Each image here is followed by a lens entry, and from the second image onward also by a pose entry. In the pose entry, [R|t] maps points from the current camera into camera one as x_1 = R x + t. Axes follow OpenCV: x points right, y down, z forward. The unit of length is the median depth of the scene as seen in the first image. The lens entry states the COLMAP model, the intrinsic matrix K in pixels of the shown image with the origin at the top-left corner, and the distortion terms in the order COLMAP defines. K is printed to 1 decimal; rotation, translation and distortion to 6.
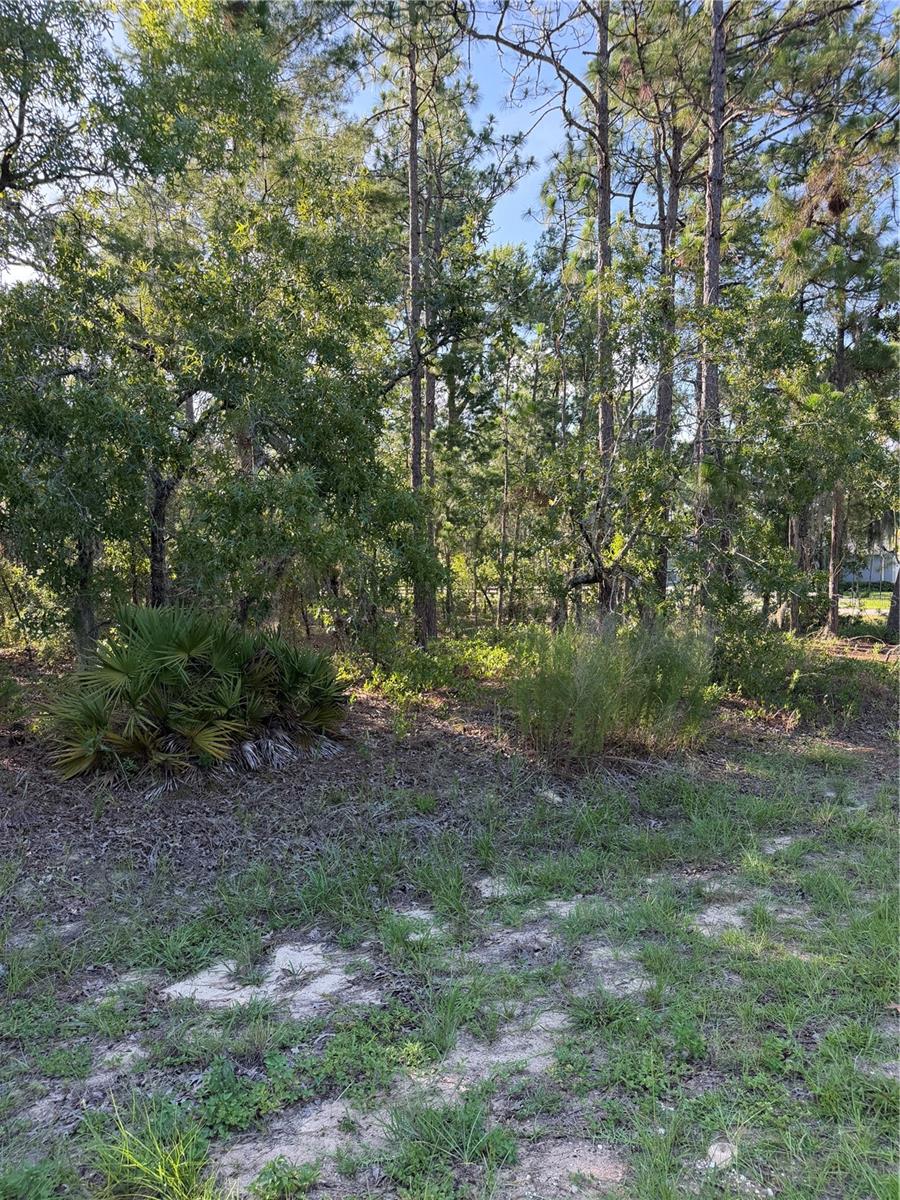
lens RADIAL K [[847.2, 0, 450.0], [0, 847.2, 600.0], [0, 0, 1]] dist [0.001858, -0.002735]
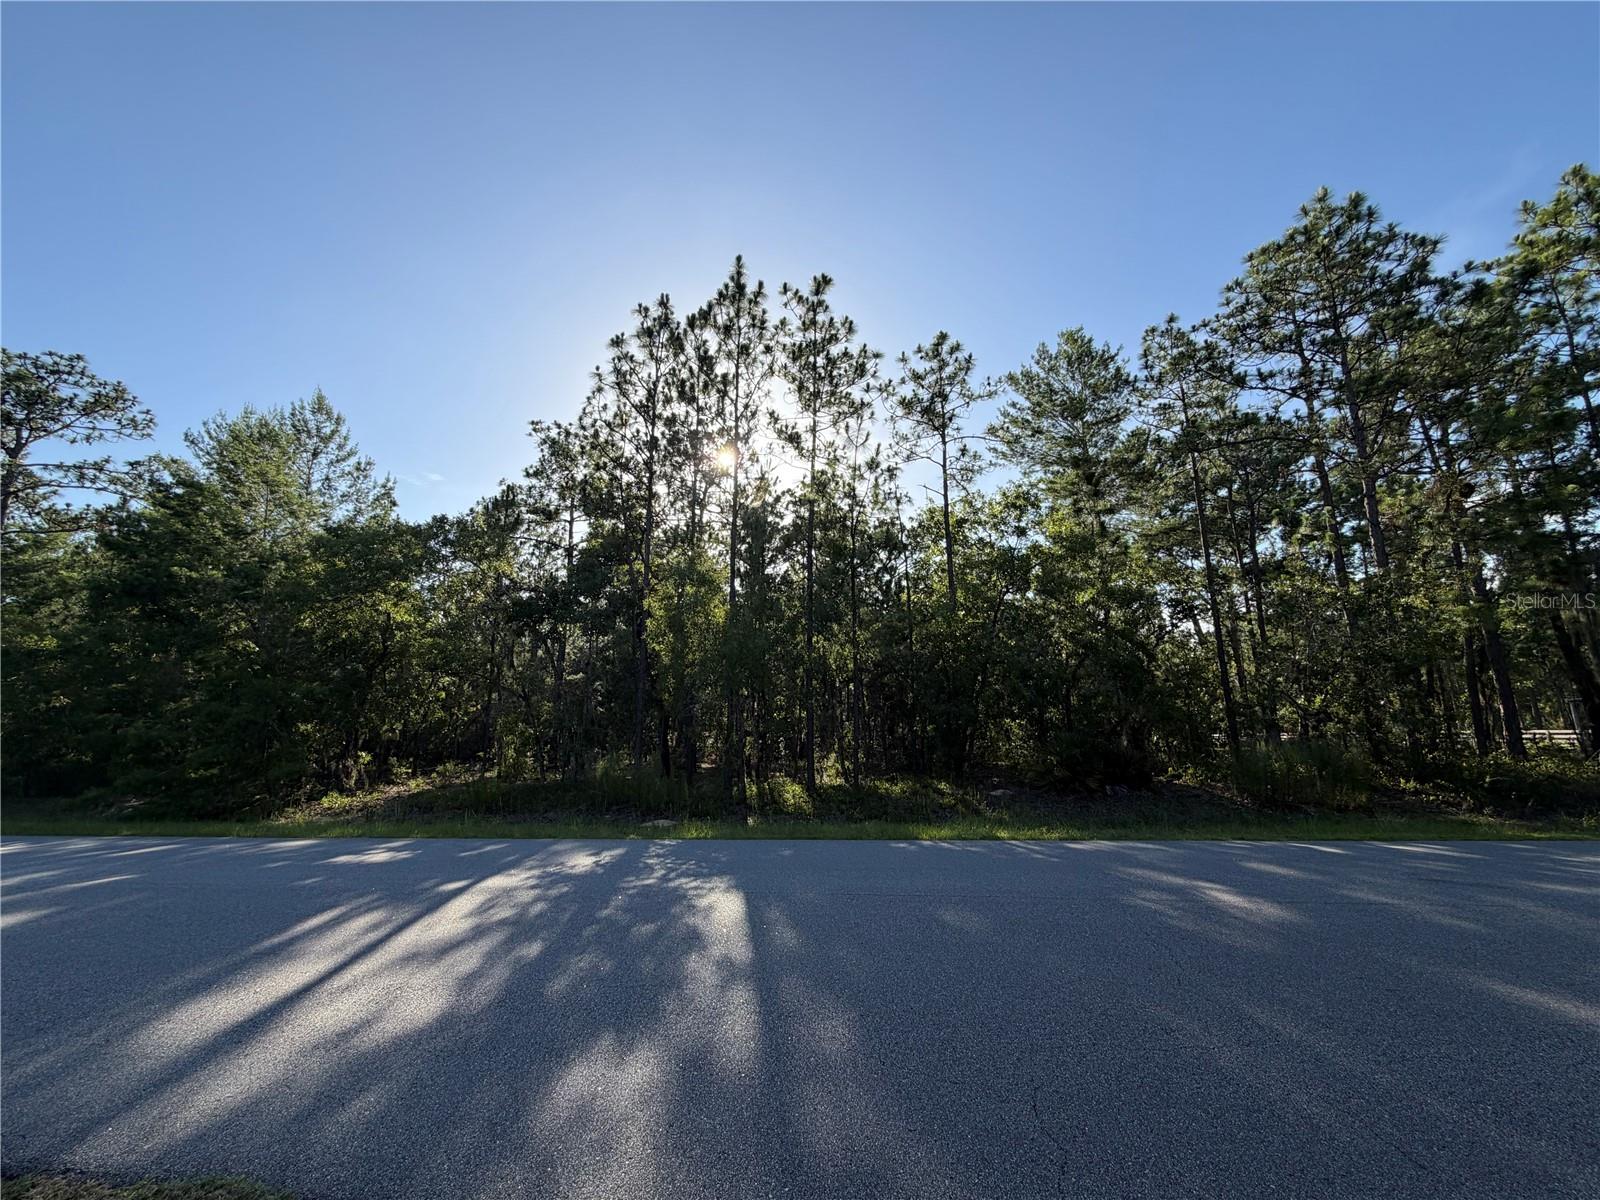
lens RADIAL K [[636.9, 0, 800.0], [0, 636.9, 600.0], [0, 0, 1]] dist [0.000851, 0.000274]
pose [[0.726171, -0.142194, -0.672649, 0.469383], [-0.013253, 0.975301, -0.220481, 0.056218], [0.687386, 0.169022, 0.706351, -1.119810]]
